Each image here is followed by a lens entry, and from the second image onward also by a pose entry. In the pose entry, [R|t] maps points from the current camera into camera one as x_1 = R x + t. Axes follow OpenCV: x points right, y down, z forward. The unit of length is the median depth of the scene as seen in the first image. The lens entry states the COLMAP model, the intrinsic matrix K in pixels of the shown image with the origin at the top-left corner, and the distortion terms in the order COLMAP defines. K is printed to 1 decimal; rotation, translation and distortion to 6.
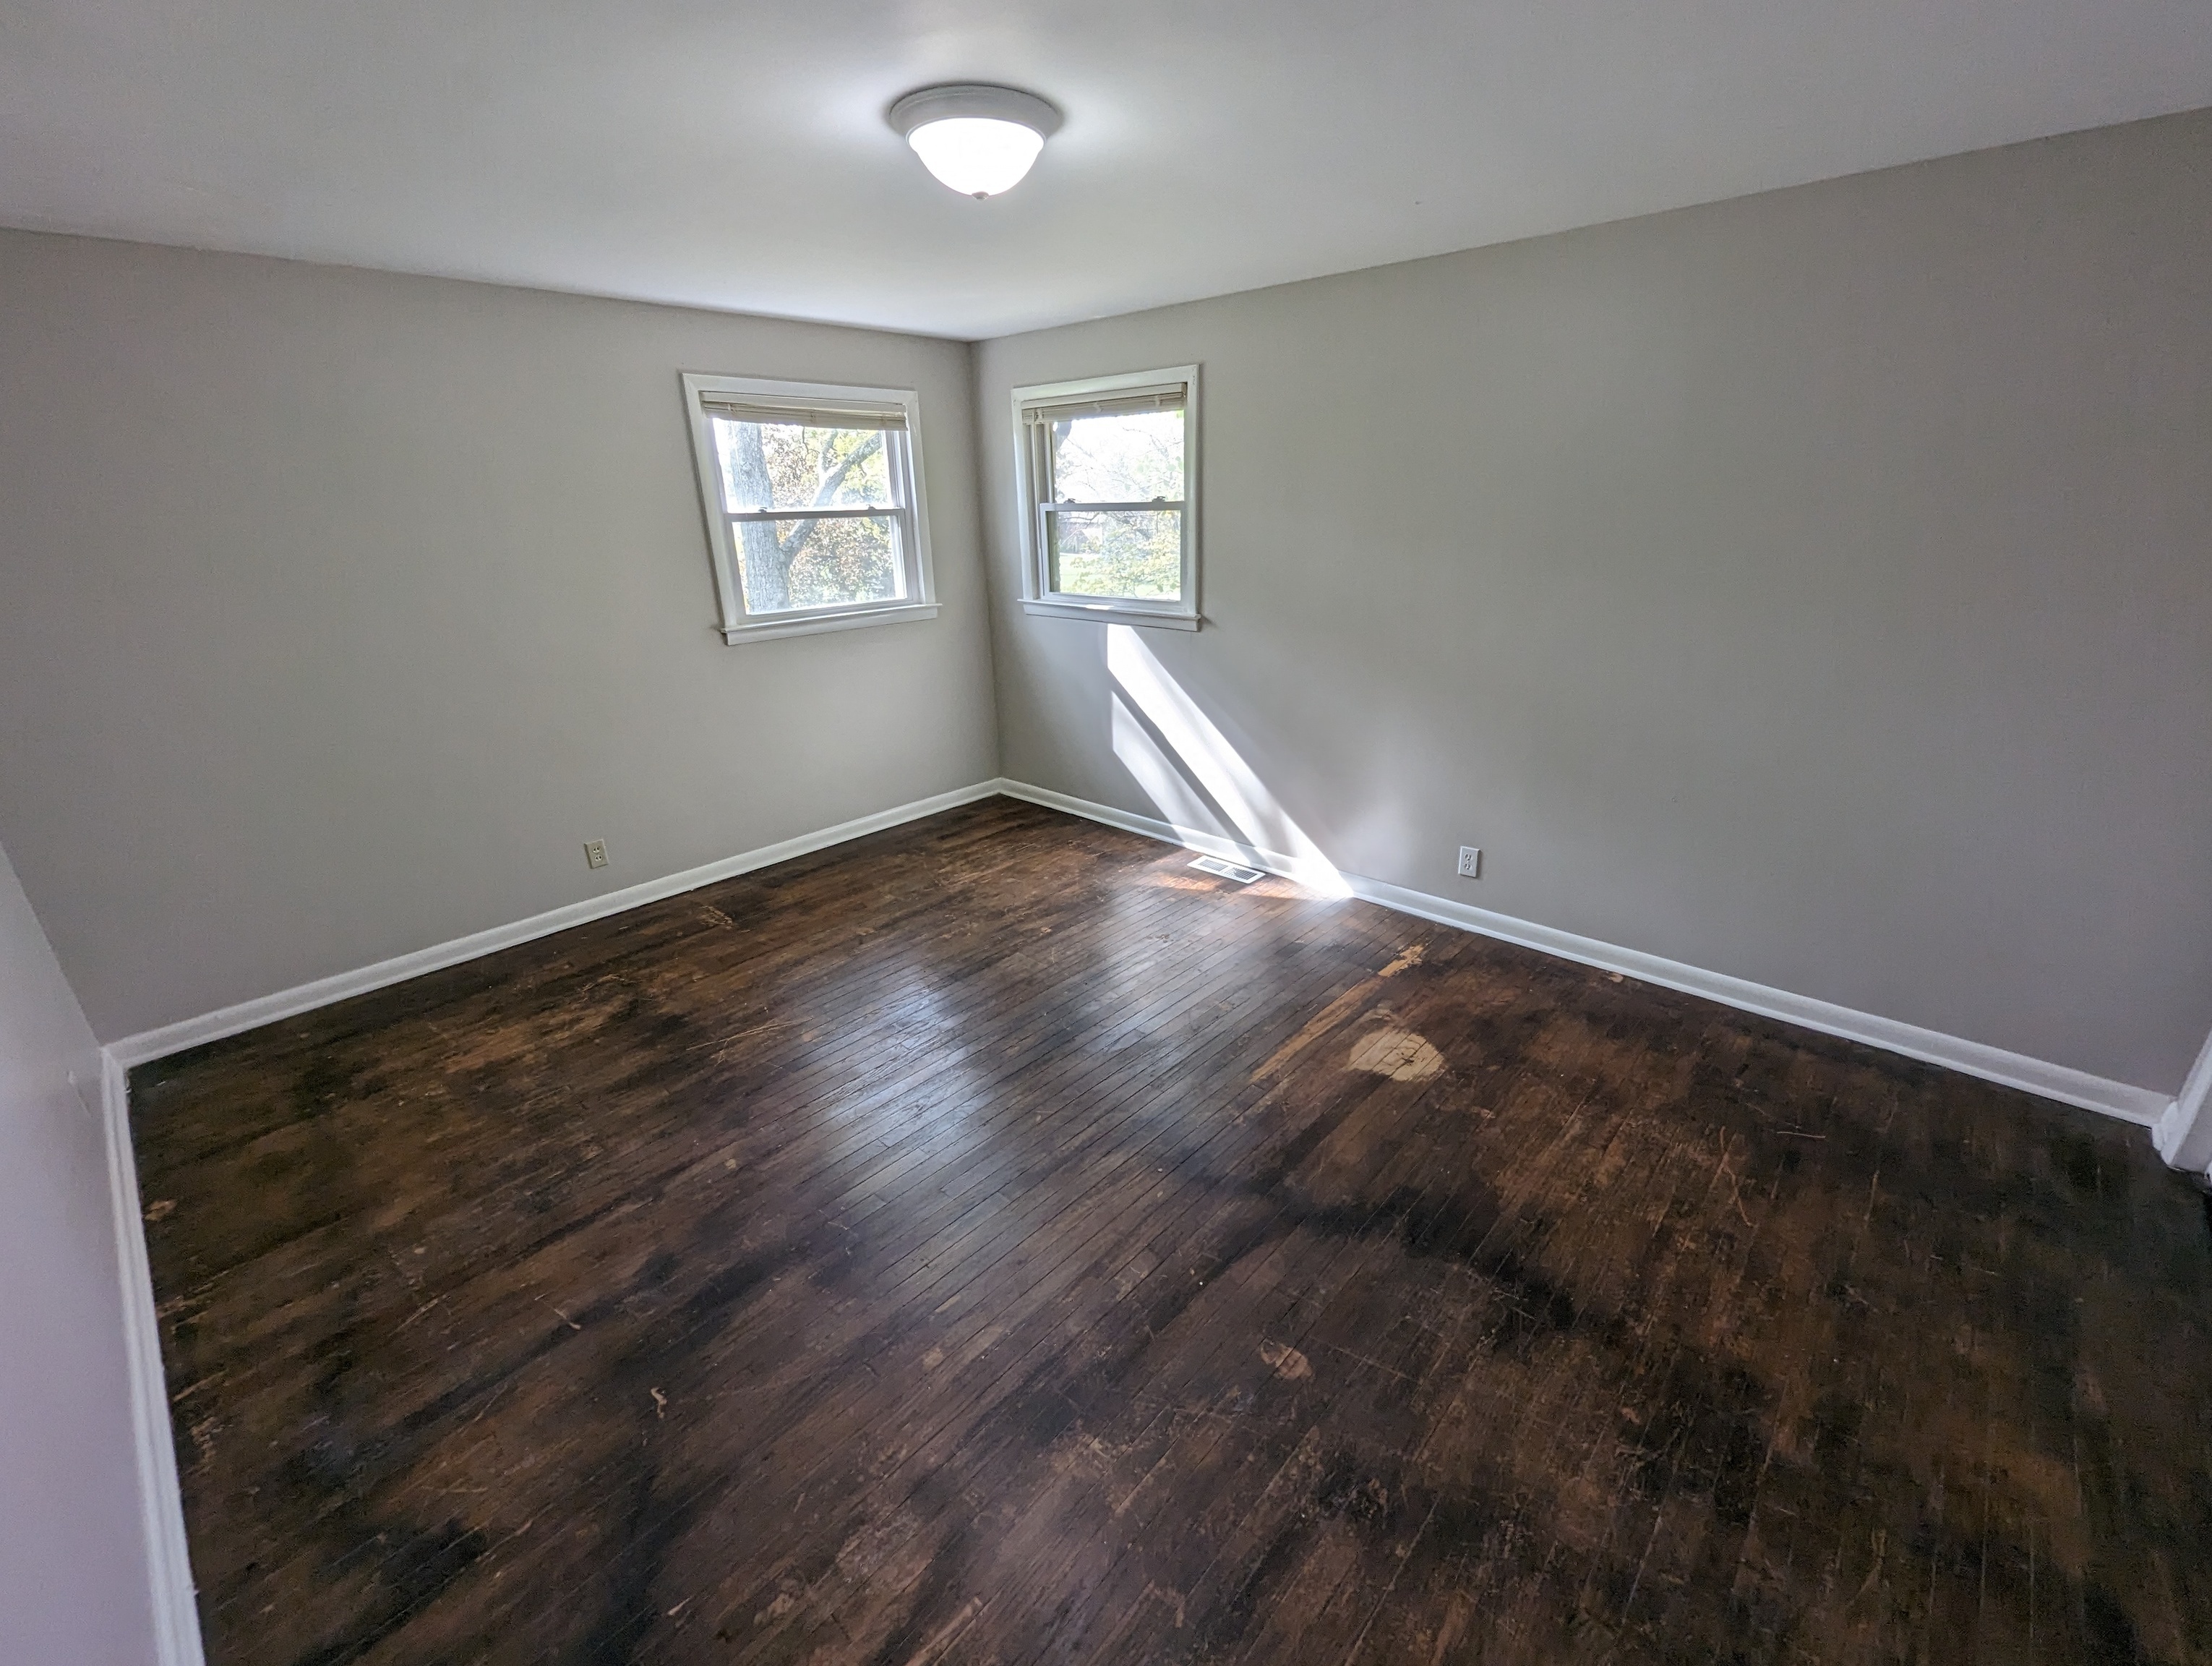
lens RADIAL K [[923.9, 0, 1102.7], [0, 923.9, 846.3], [0, 0, 1]] dist [0.002010, 0.001961]
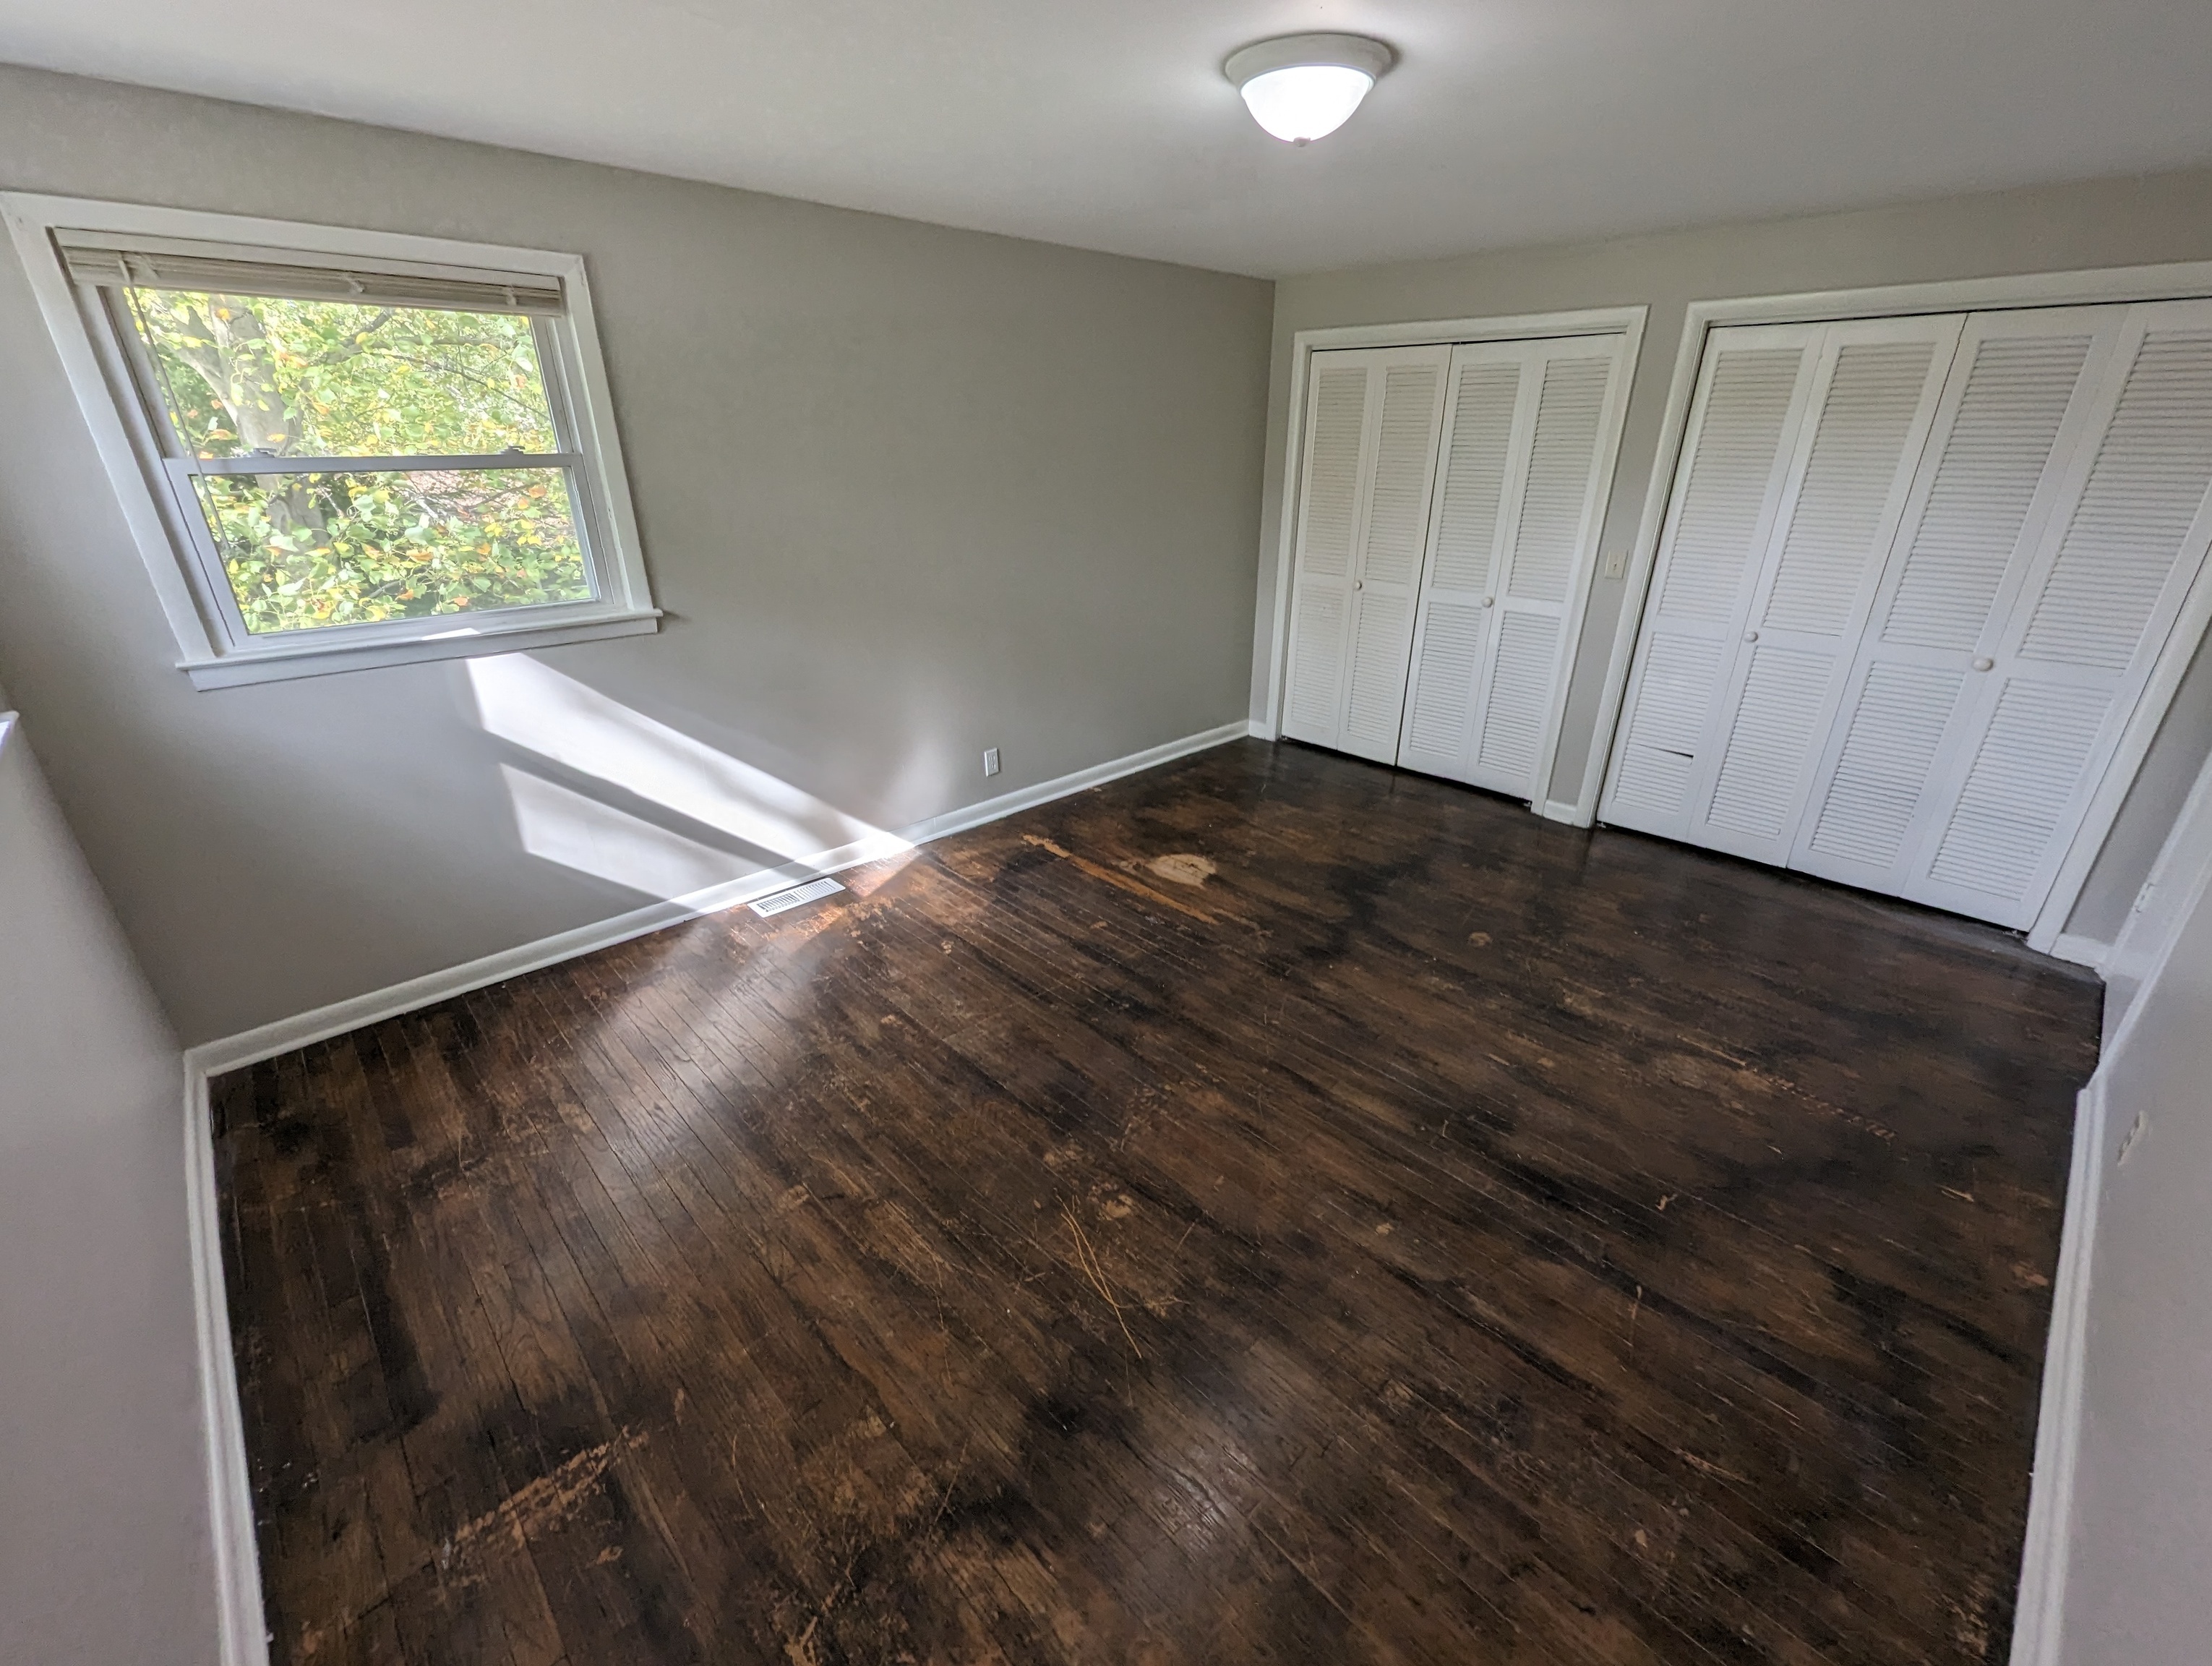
lens RADIAL K [[923.9, 0, 1122.9], [0, 923.9, 849.0], [0, 0, 1]] dist [0.002010, 0.001961]
pose [[0.044944, -0.388416, 0.920387, -0.872538], [0.355787, 0.867131, 0.348568, -0.285992], [-0.933486, 0.311796, 0.177165, 0.788240]]
